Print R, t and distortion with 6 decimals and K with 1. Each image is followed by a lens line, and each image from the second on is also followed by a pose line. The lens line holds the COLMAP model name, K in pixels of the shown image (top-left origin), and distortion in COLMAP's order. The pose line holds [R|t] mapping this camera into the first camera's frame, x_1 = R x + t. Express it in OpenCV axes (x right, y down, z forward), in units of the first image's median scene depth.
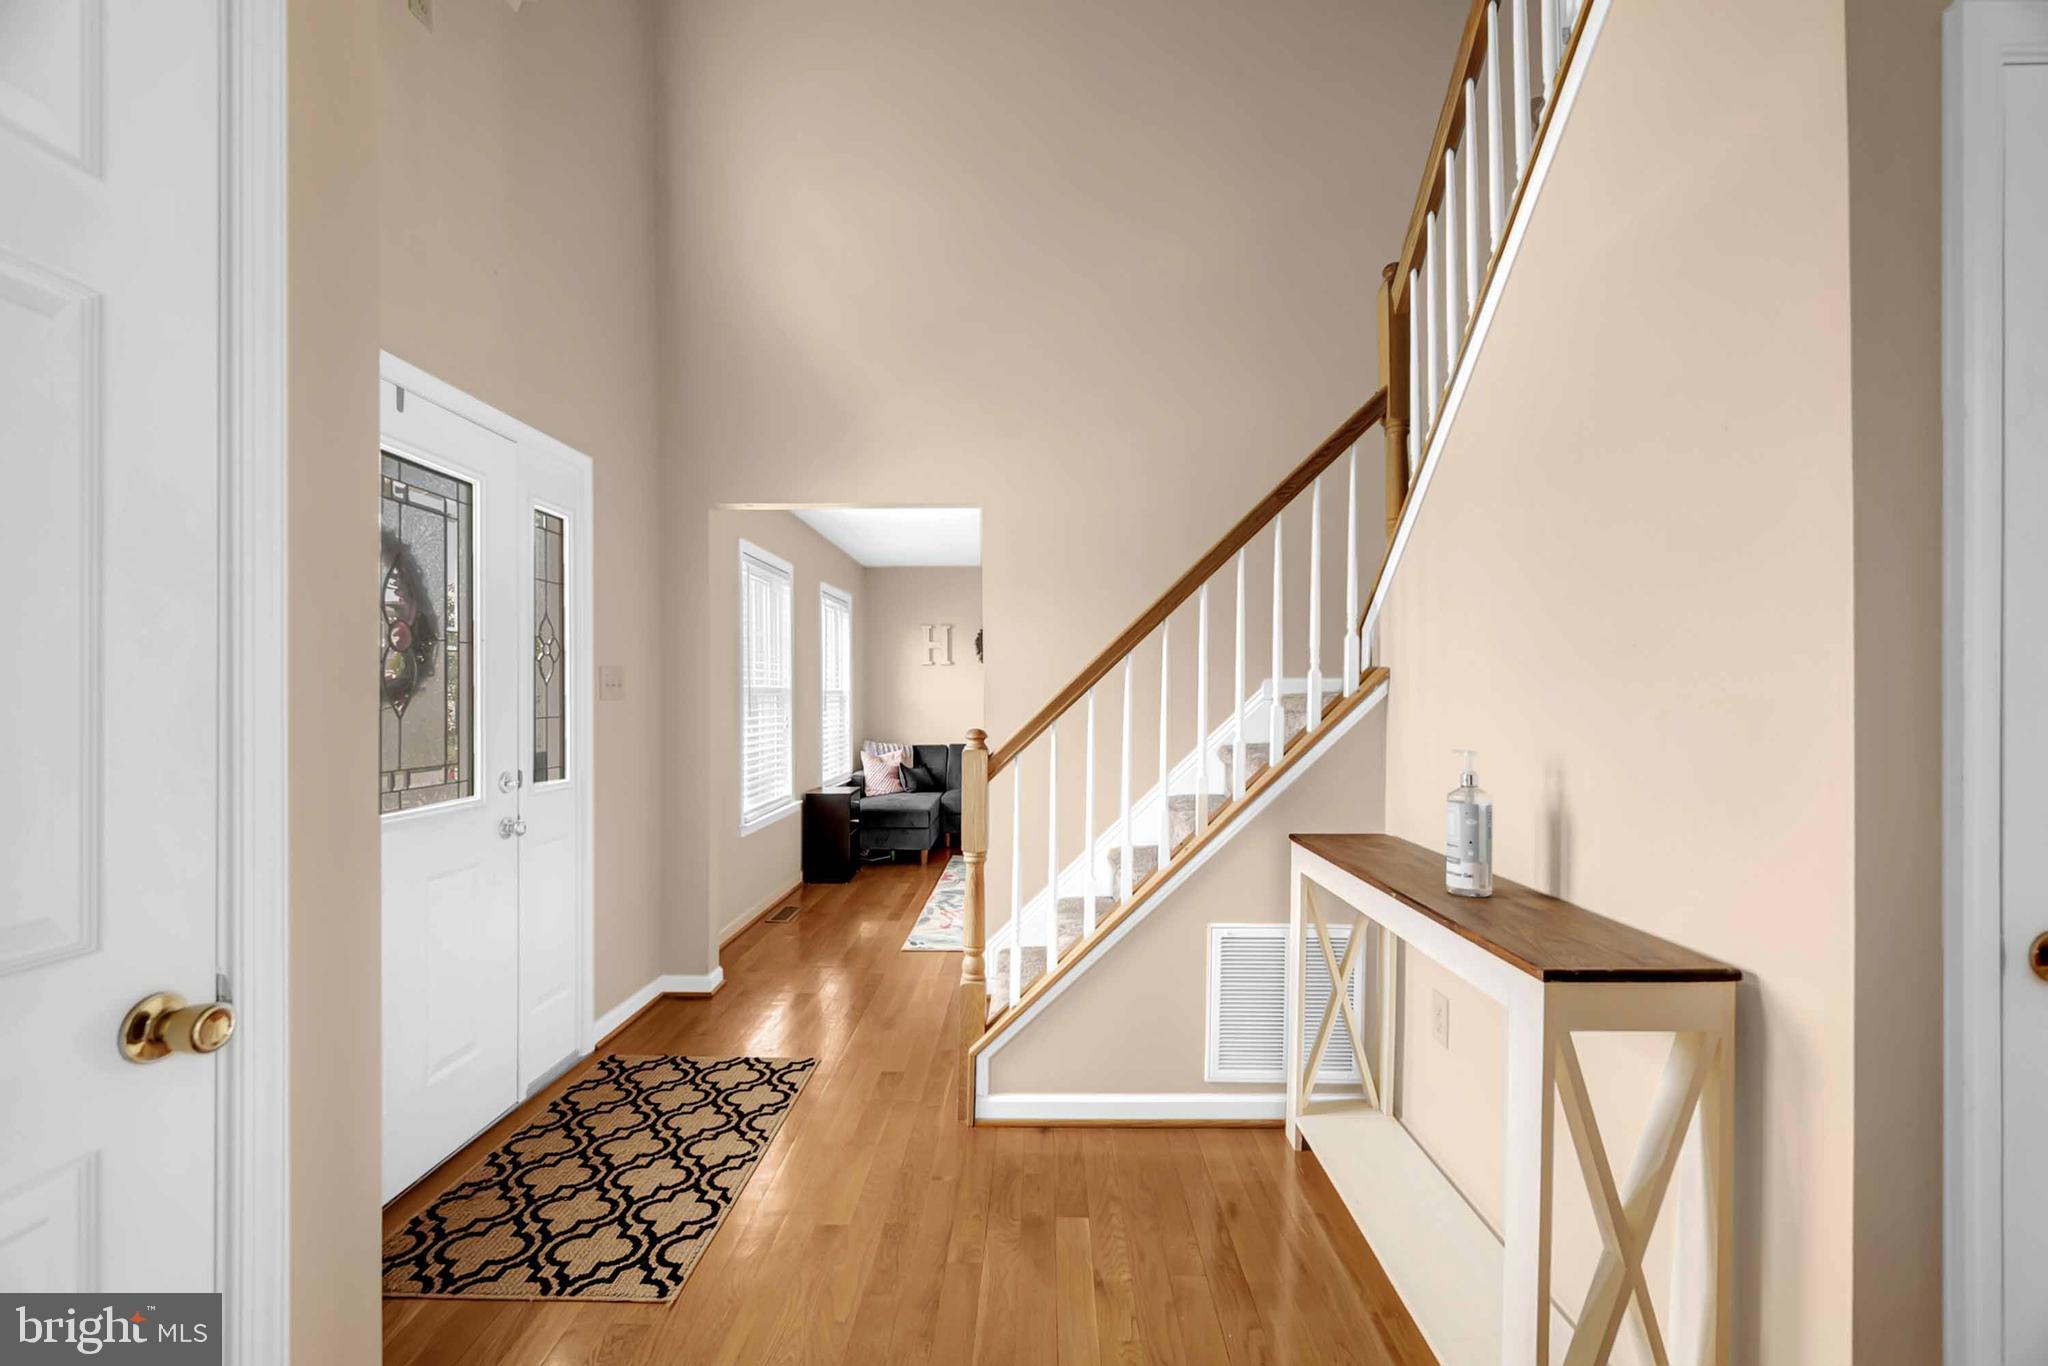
lens RADIAL K [[851.0, 0, 1021.9], [0, 851.0, 693.8], [0, 0, 1]] dist [0.002838, -0.000379]
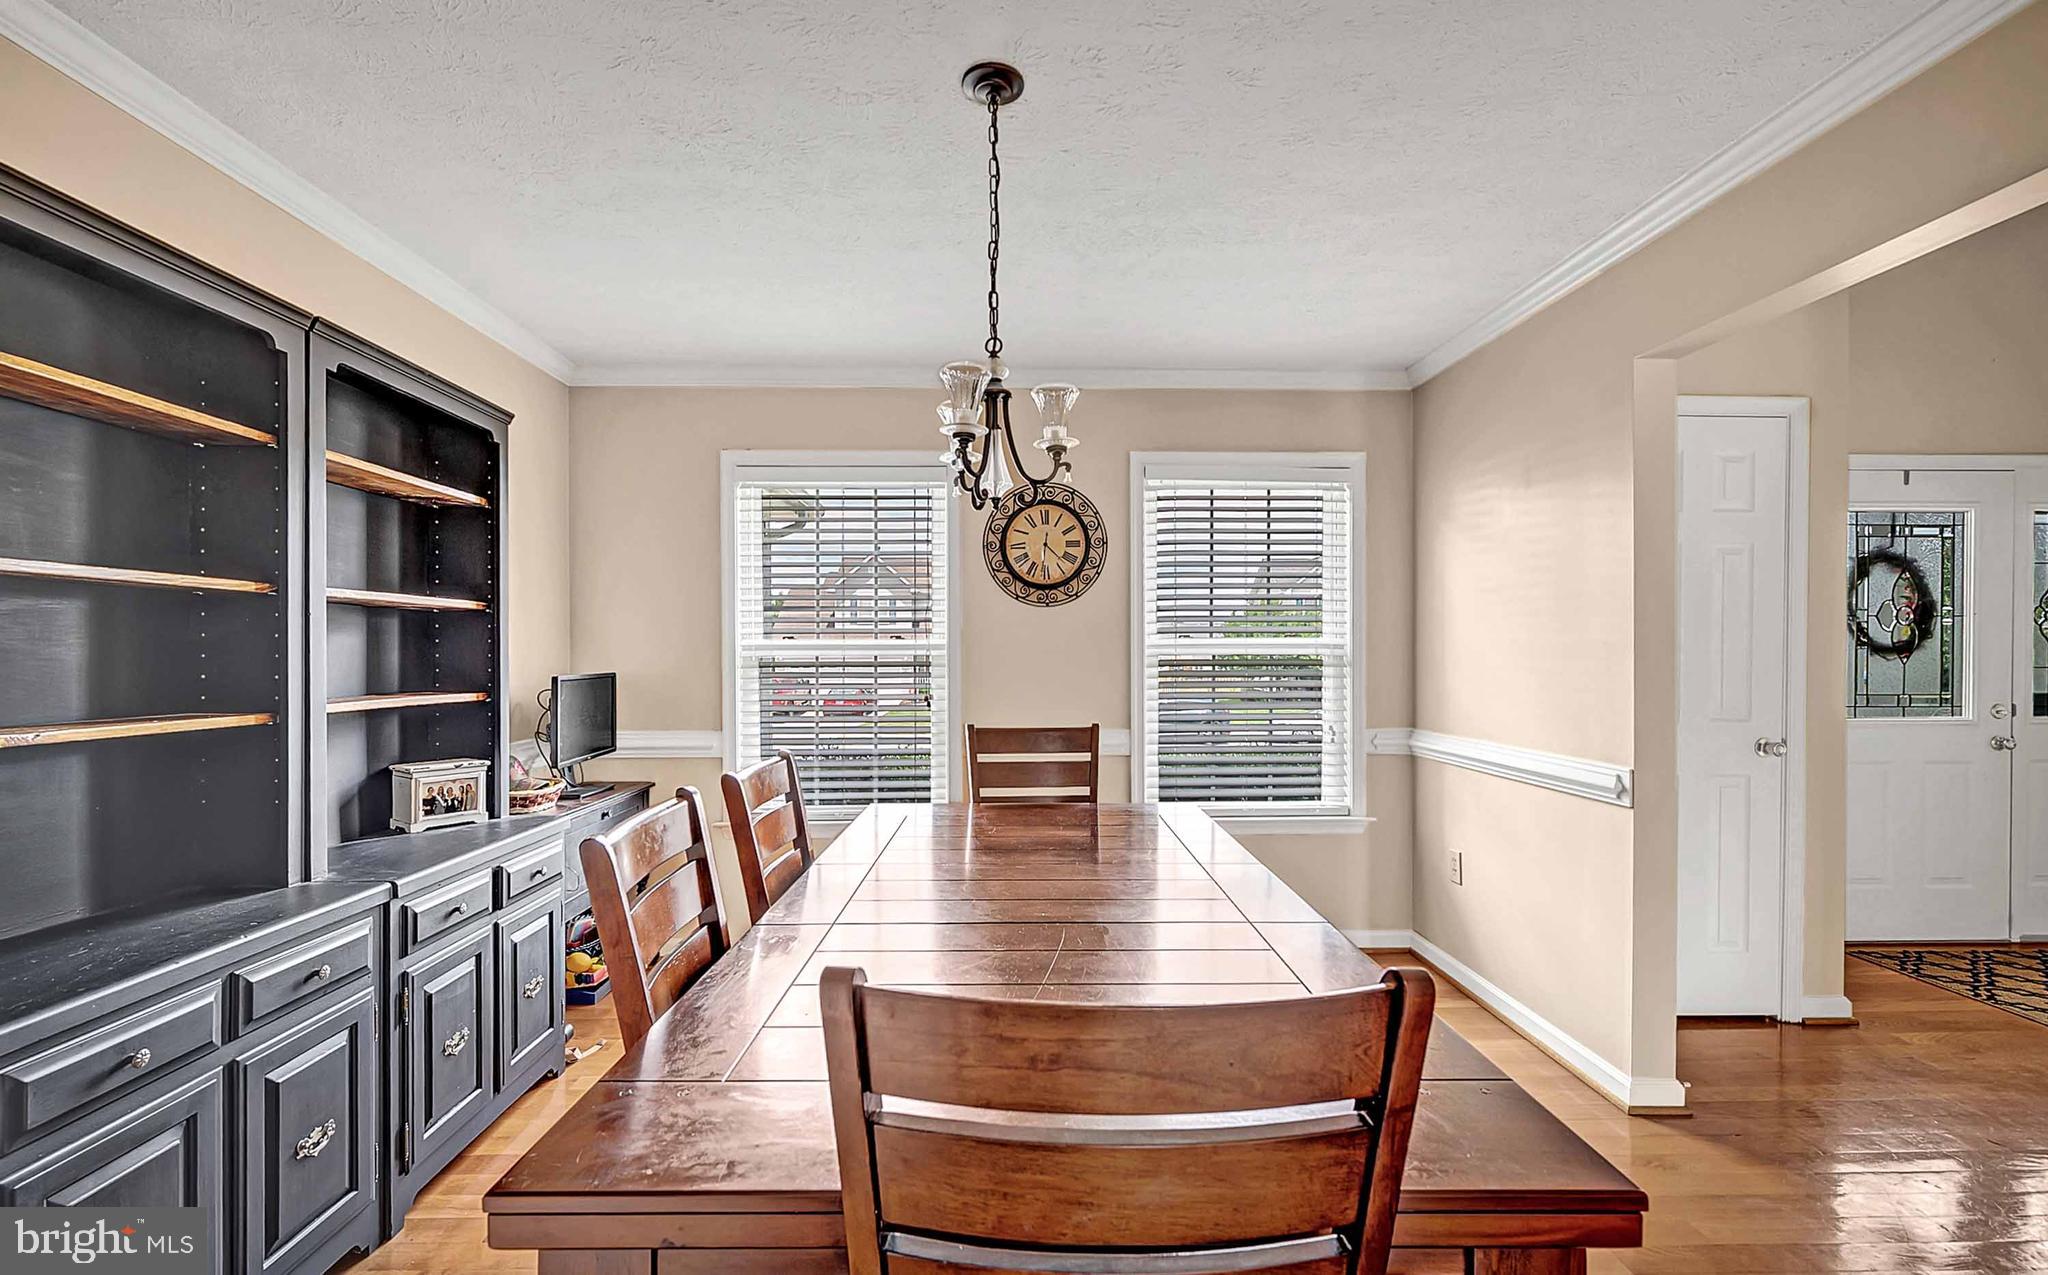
lens RADIAL K [[872.2, 0, 1005.3], [0, 872.2, 656.2], [0, 0, 1]] dist [0.006065, -0.001182]
pose [[0.050738, 0.010914, -0.998652, 0.908200], [-0.003872, 0.999935, 0.010732, 0.002261], [0.998704, 0.003323, 0.050777, -0.864509]]
